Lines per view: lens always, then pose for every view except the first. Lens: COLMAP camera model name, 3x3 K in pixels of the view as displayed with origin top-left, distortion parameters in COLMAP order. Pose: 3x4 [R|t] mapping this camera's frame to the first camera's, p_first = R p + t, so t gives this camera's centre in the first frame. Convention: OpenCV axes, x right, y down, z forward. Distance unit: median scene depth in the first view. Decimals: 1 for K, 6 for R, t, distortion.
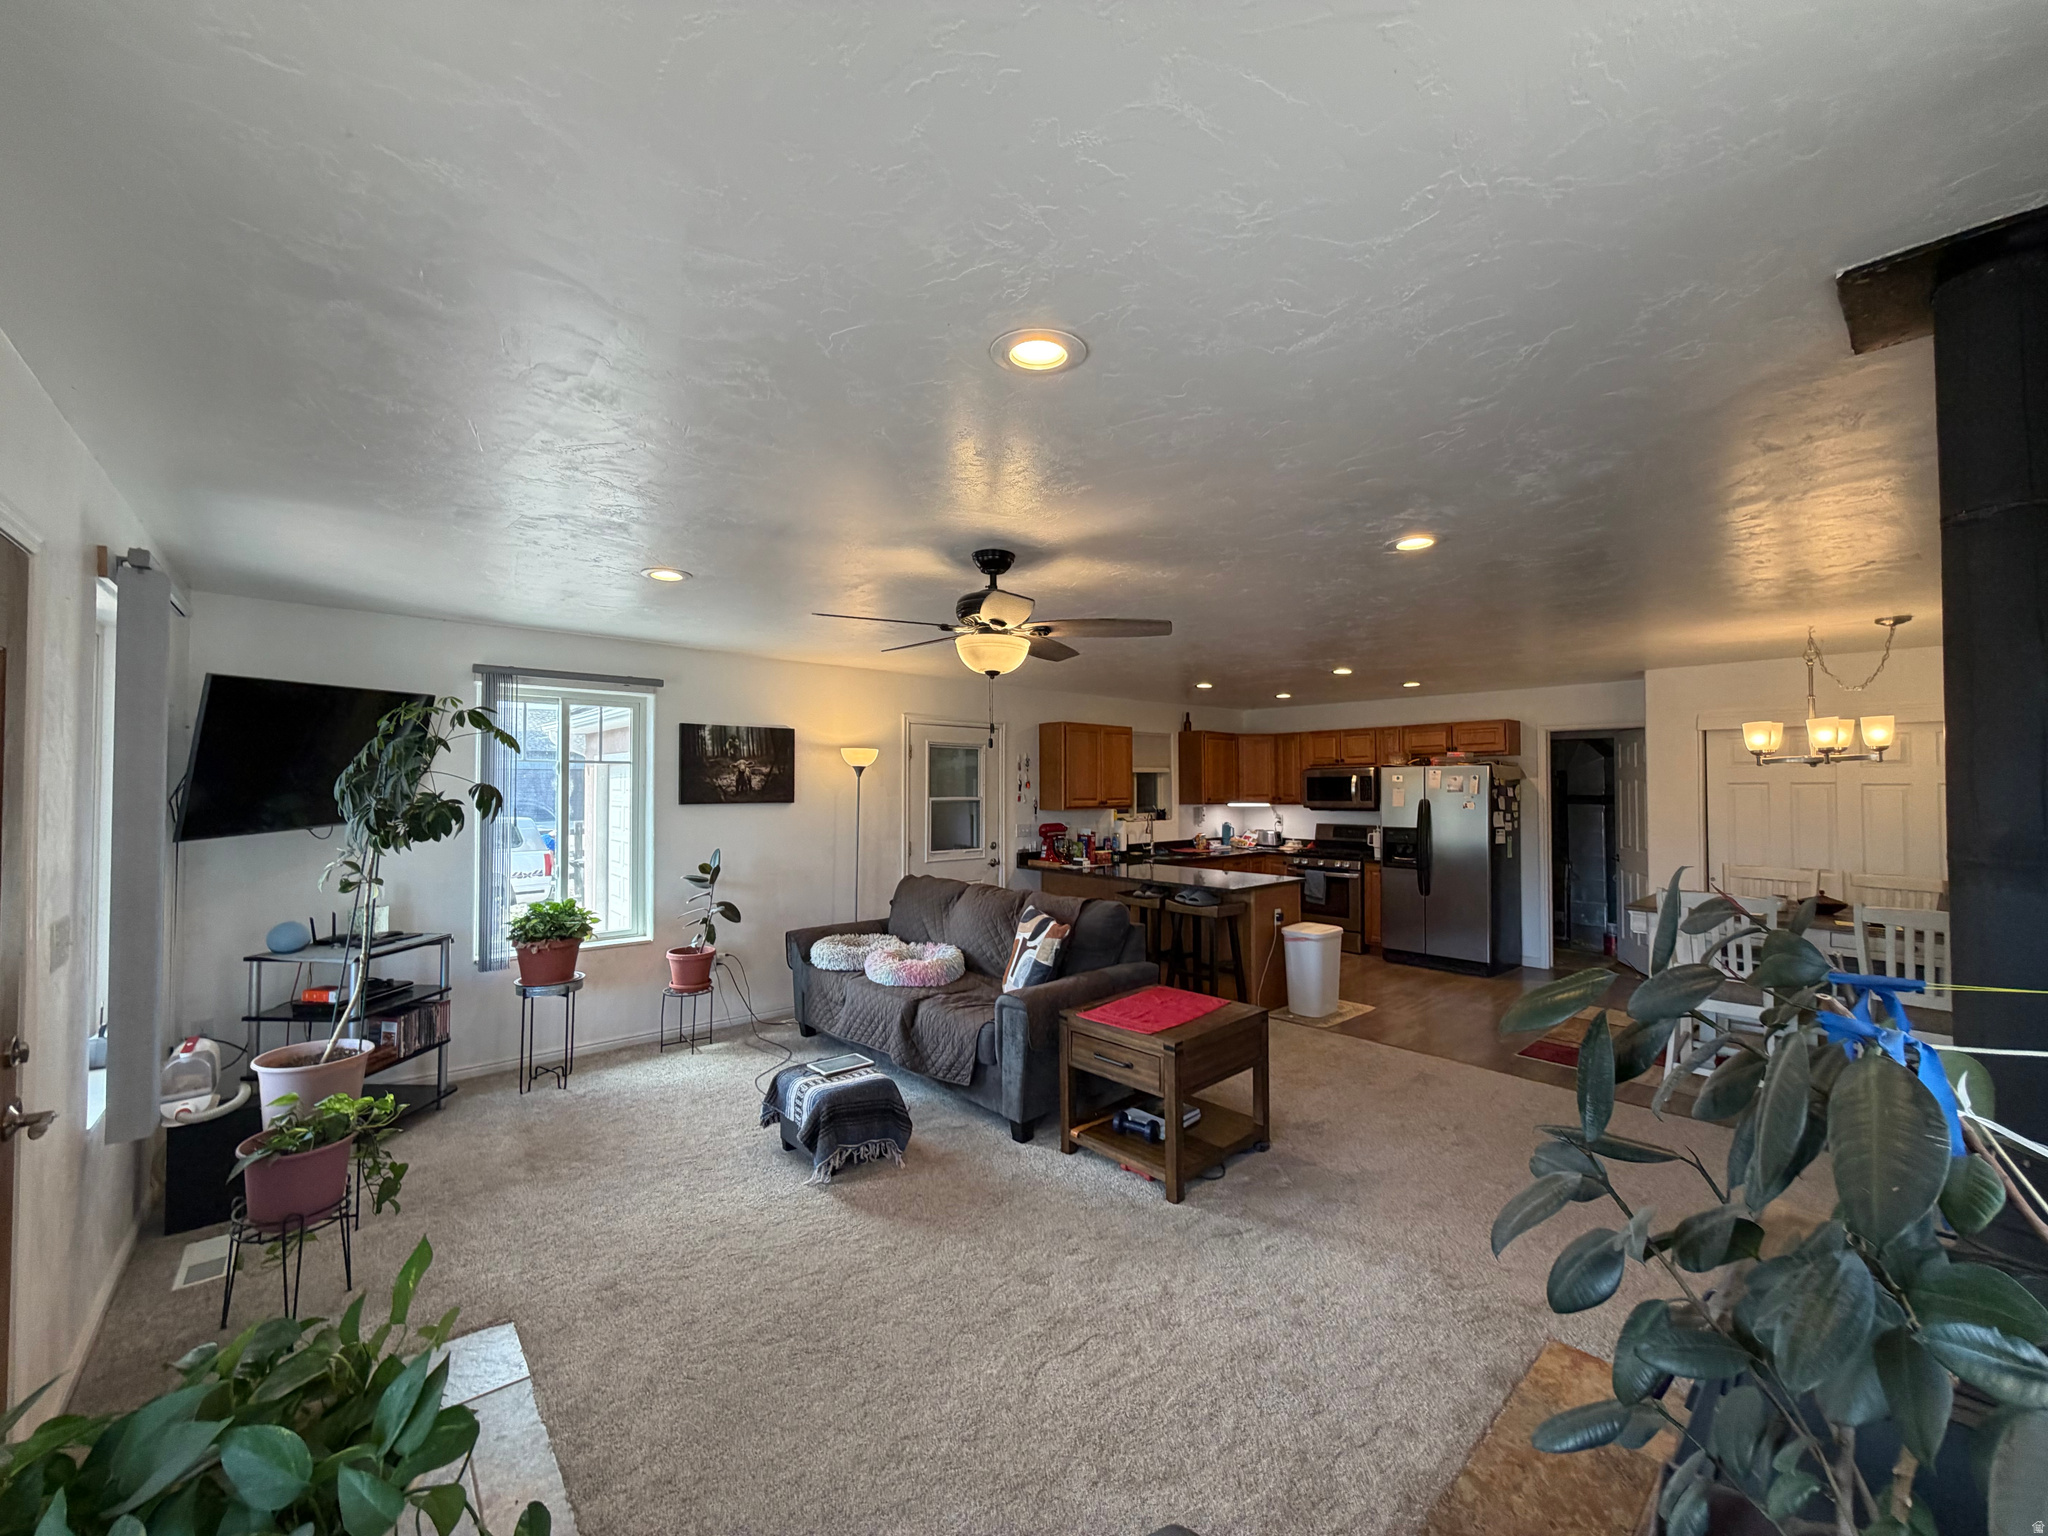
lens RADIAL K [[823.7, 0, 1024.0], [0, 823.7, 768.0], [0, 0, 1]] dist [0.000967, 0.000086]
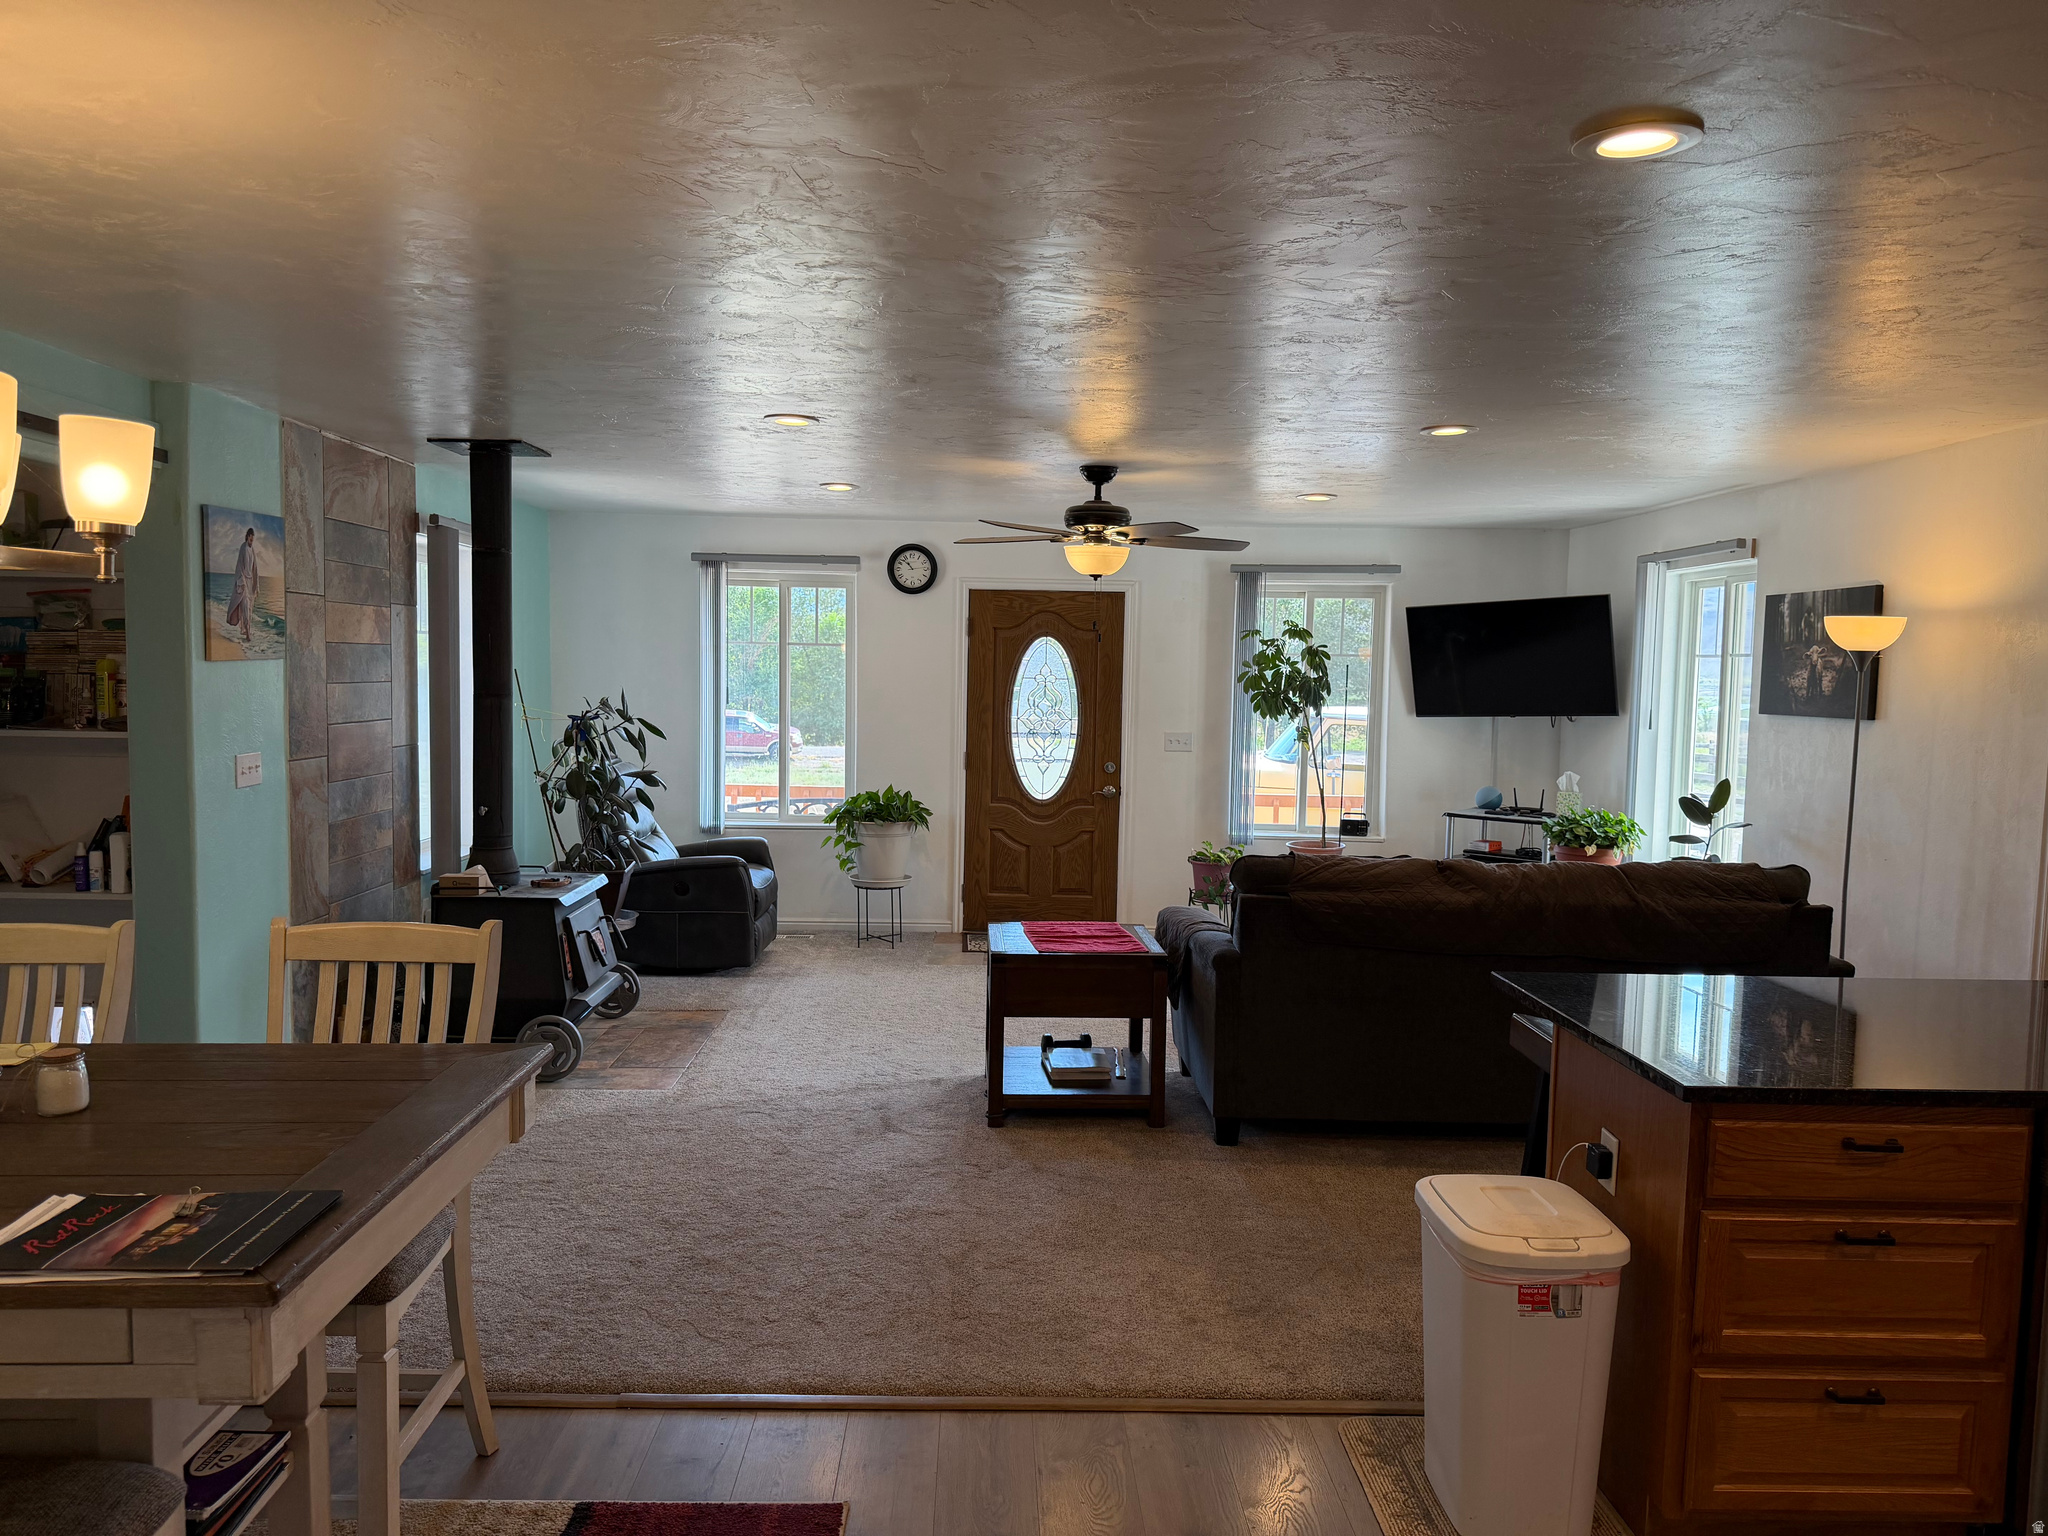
lens RADIAL K [[1426.1, 0, 1026.3], [0, 1426.1, 774.0], [0, 0, 1]] dist [0.131120, -0.162969]
pose [[-0.647131, 0.042373, -0.761200, 0.822496], [-0.003426, 0.998283, 0.058482, 0.022500], [0.762371, 0.040453, -0.645875, 1.188726]]
